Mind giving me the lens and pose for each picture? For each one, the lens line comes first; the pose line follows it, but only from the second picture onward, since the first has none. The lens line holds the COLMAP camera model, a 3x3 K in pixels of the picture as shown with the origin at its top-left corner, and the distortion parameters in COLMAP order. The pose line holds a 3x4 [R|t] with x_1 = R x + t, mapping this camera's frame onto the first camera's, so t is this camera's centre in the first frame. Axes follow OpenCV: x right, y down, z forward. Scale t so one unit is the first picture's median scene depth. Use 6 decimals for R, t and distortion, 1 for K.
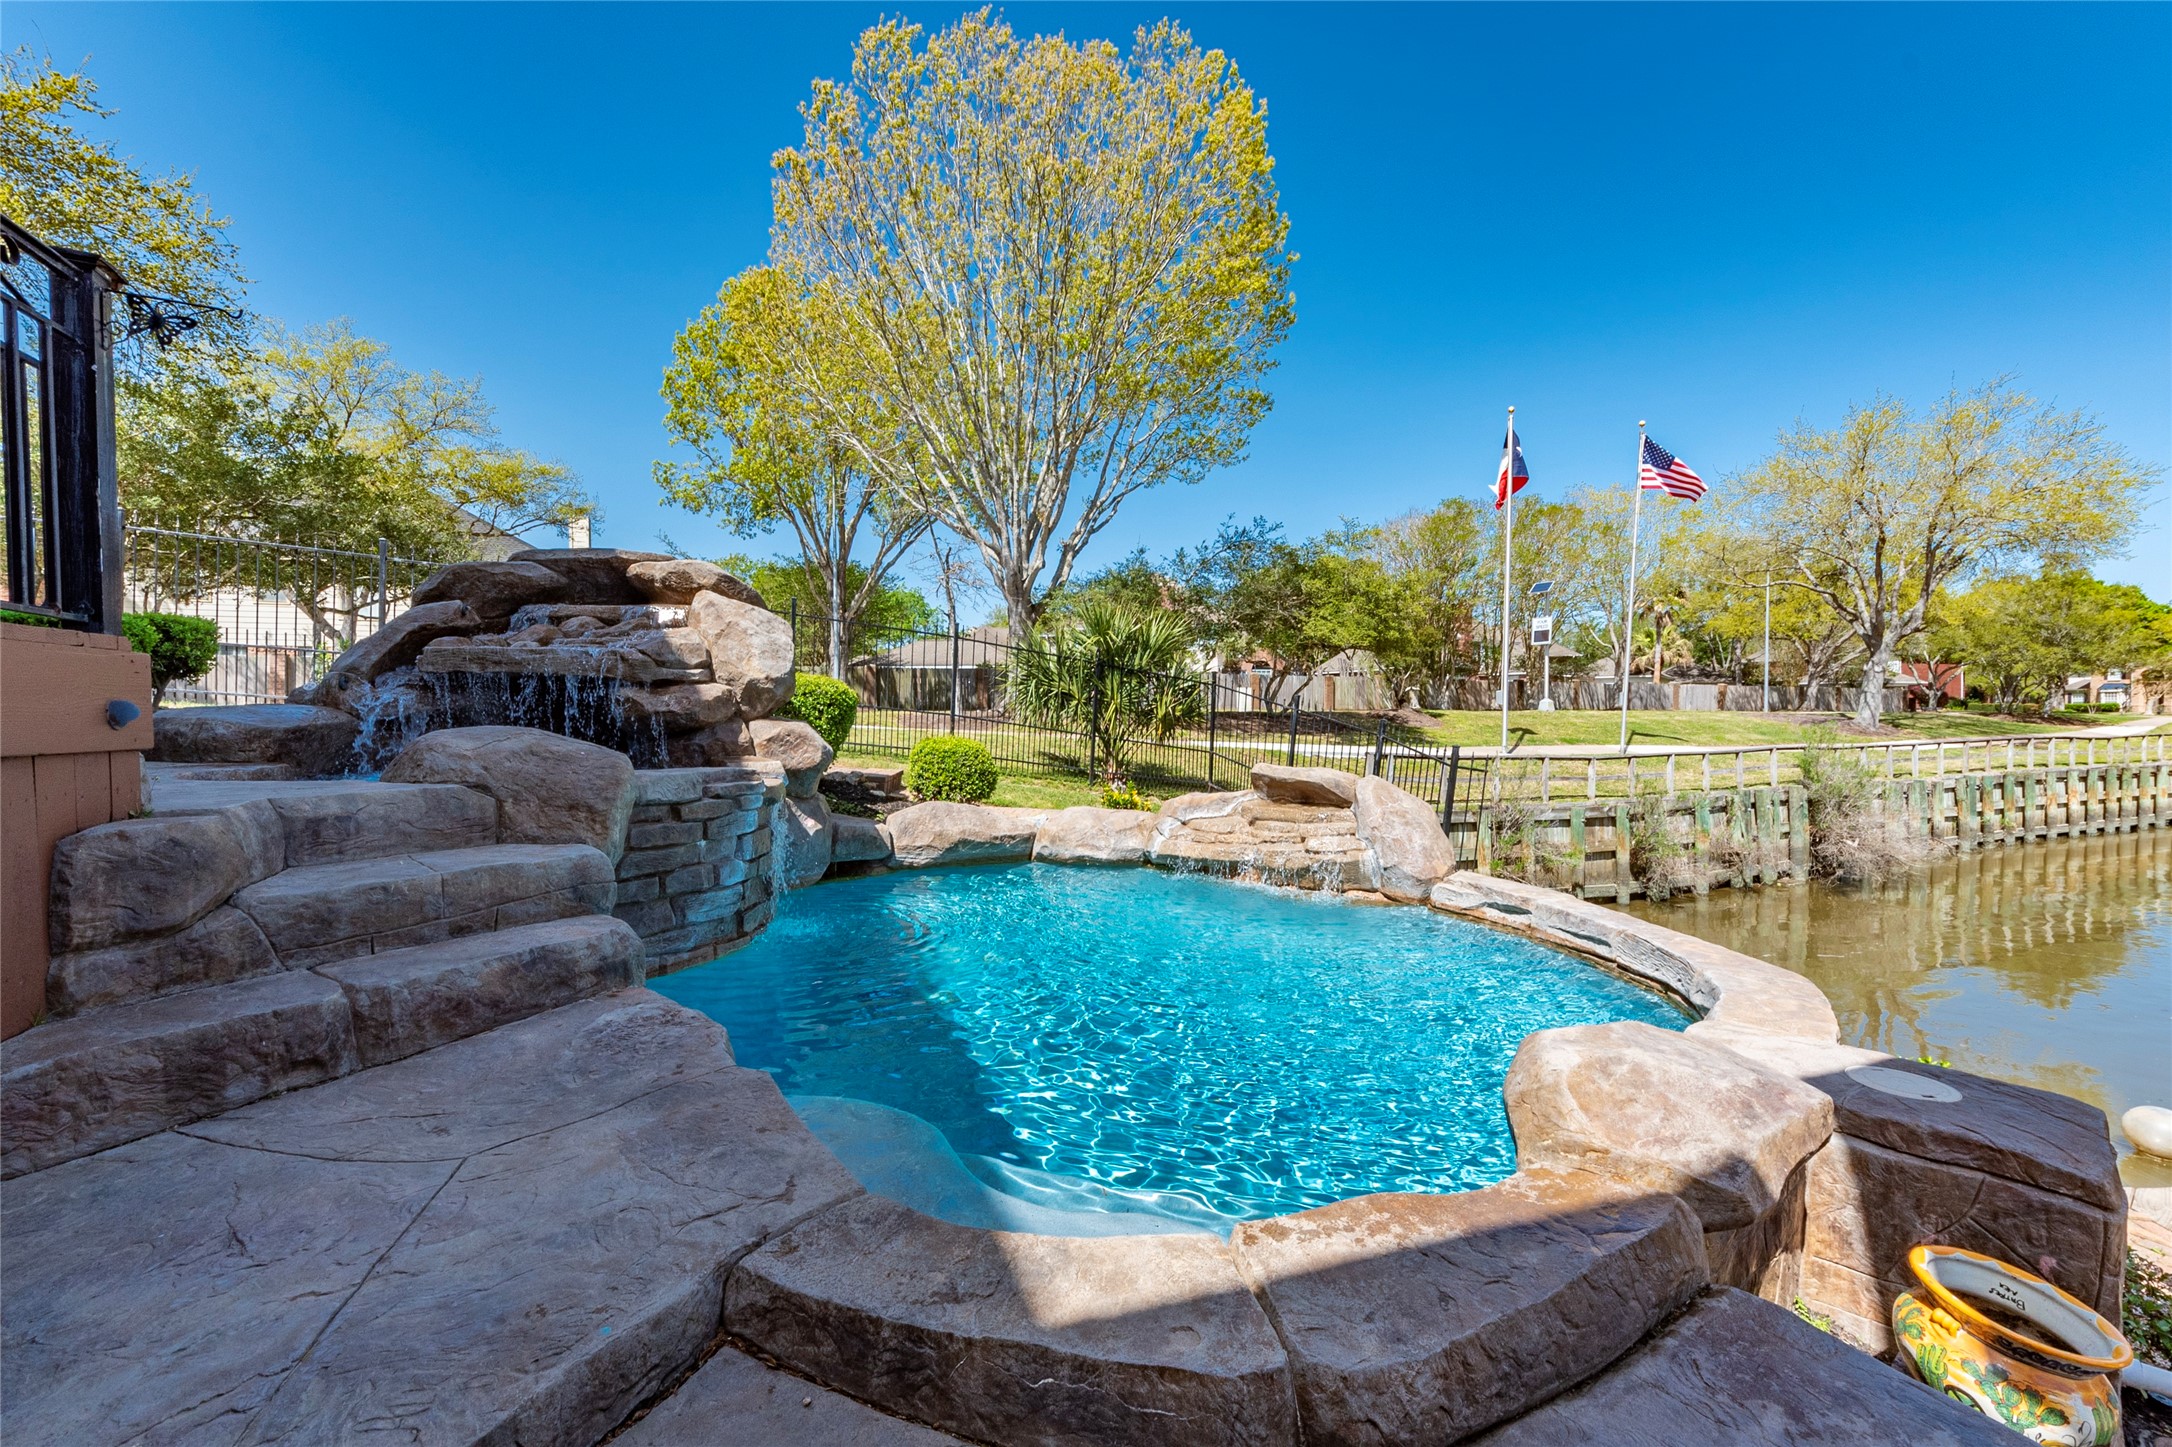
lens RADIAL K [[860.9, 0, 1086.0], [0, 860.9, 723.5], [0, 0, 1]] dist [-0.002803, -0.000179]
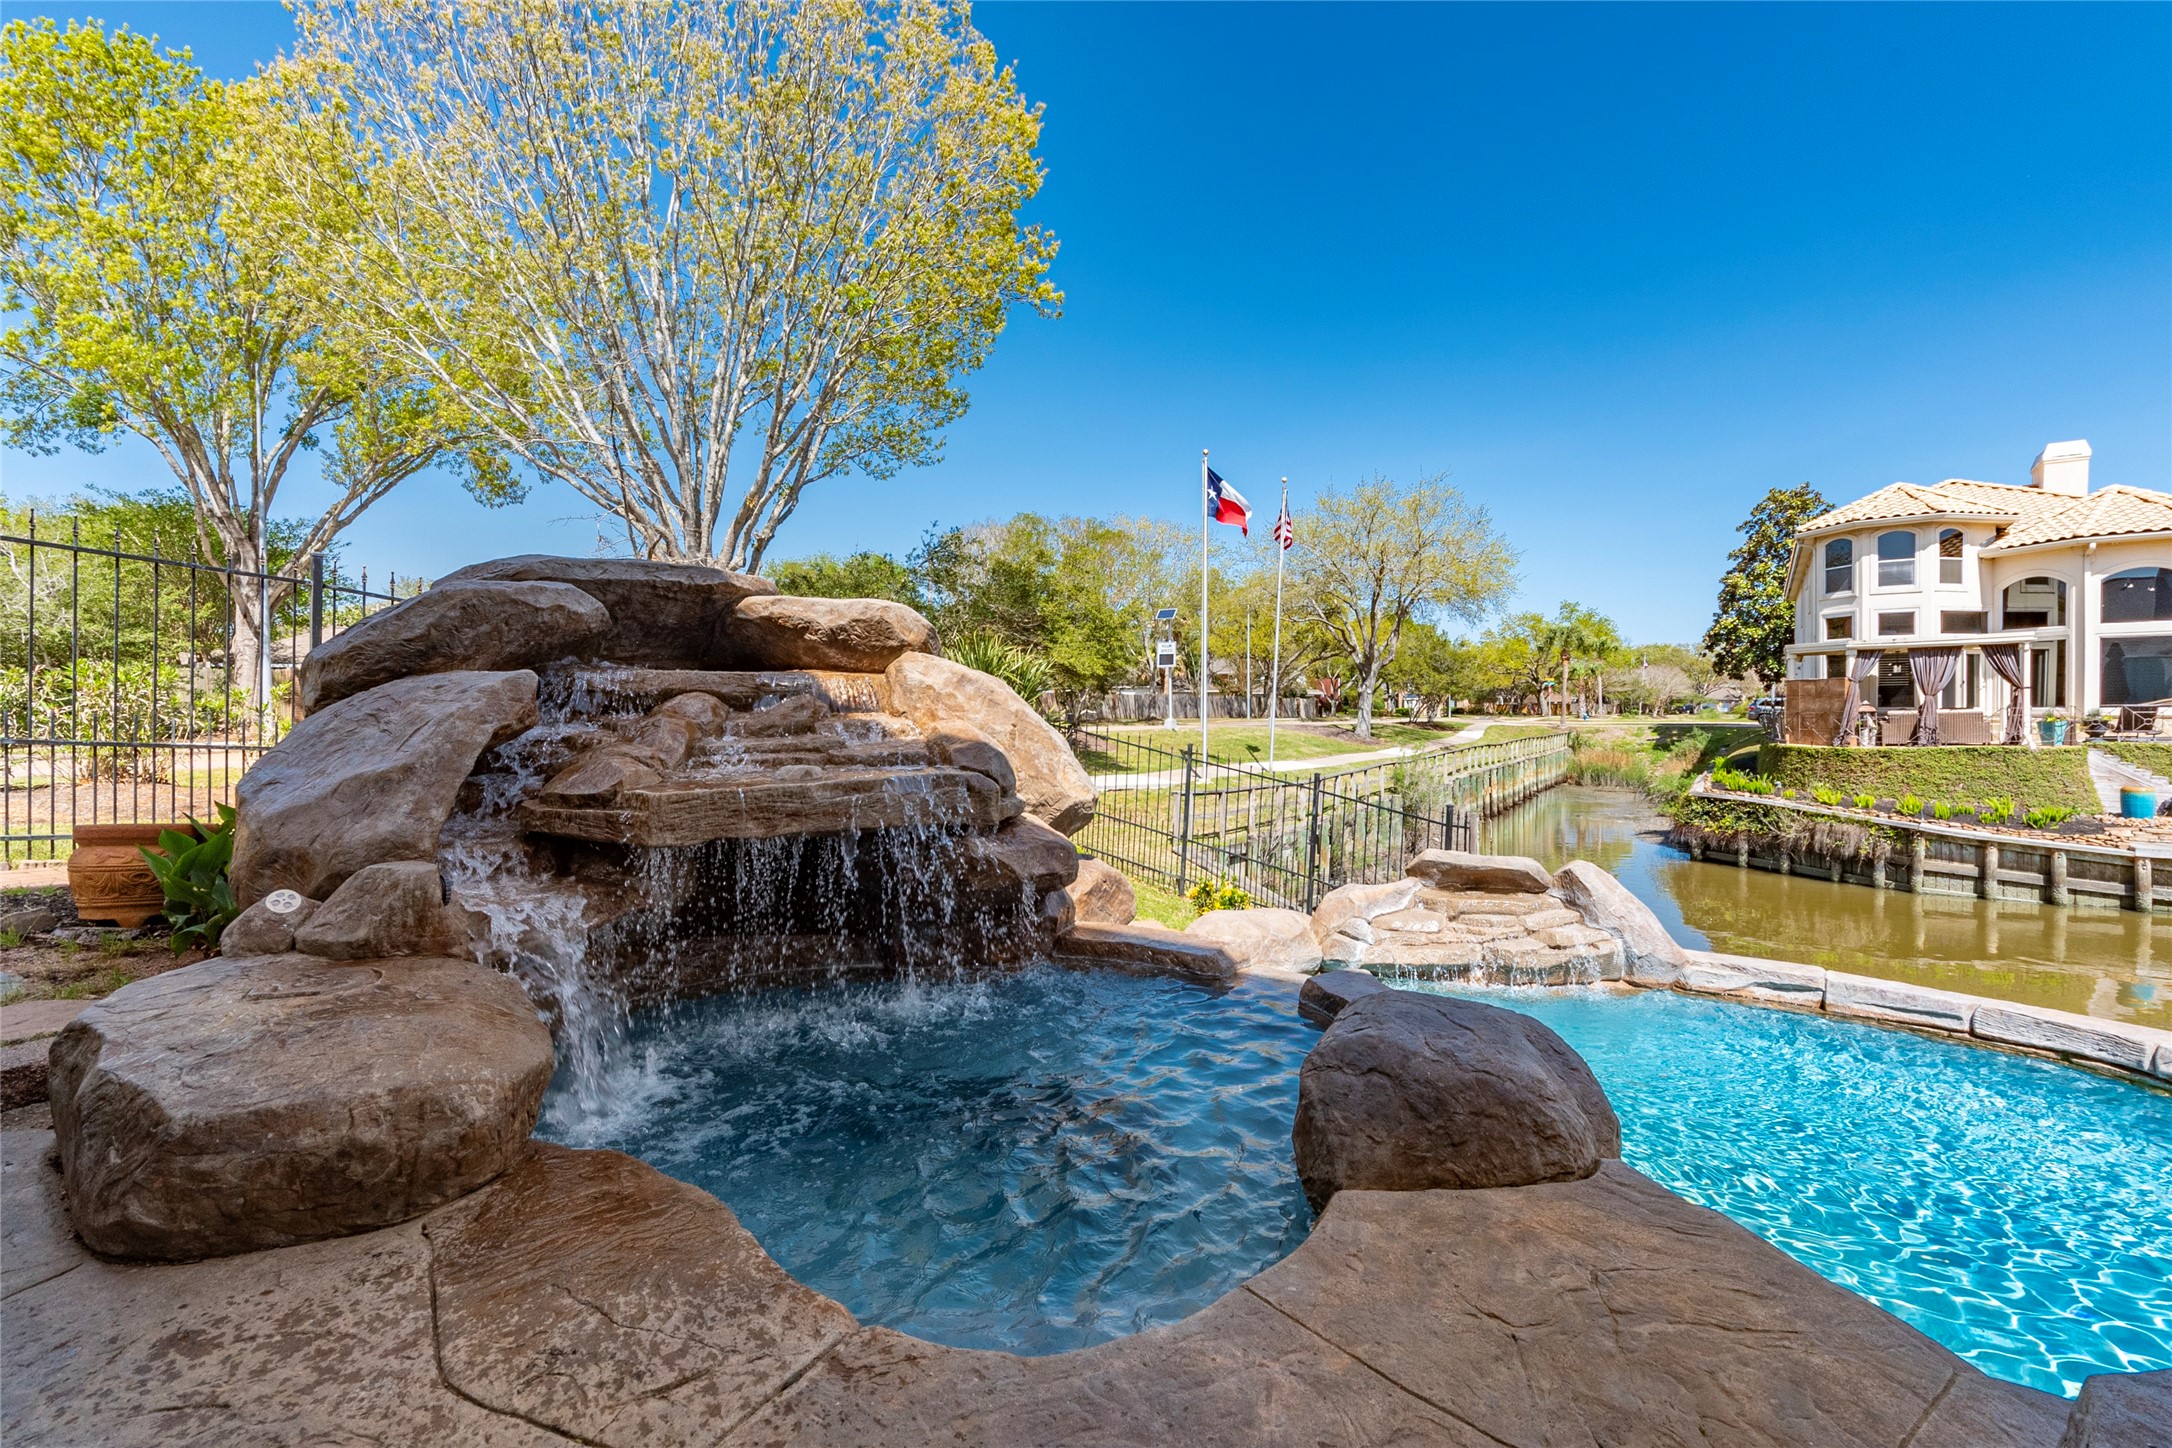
lens RADIAL K [[908.2, 0, 1086.0], [0, 908.2, 724.0], [0, 0, 1]] dist [-0.001468, -0.000397]
pose [[0.852185, -0.009893, 0.523147, -0.661276], [0.011573, 0.999933, 0.000057, -0.098696], [-0.523113, 0.006006, 0.852242, 0.368302]]
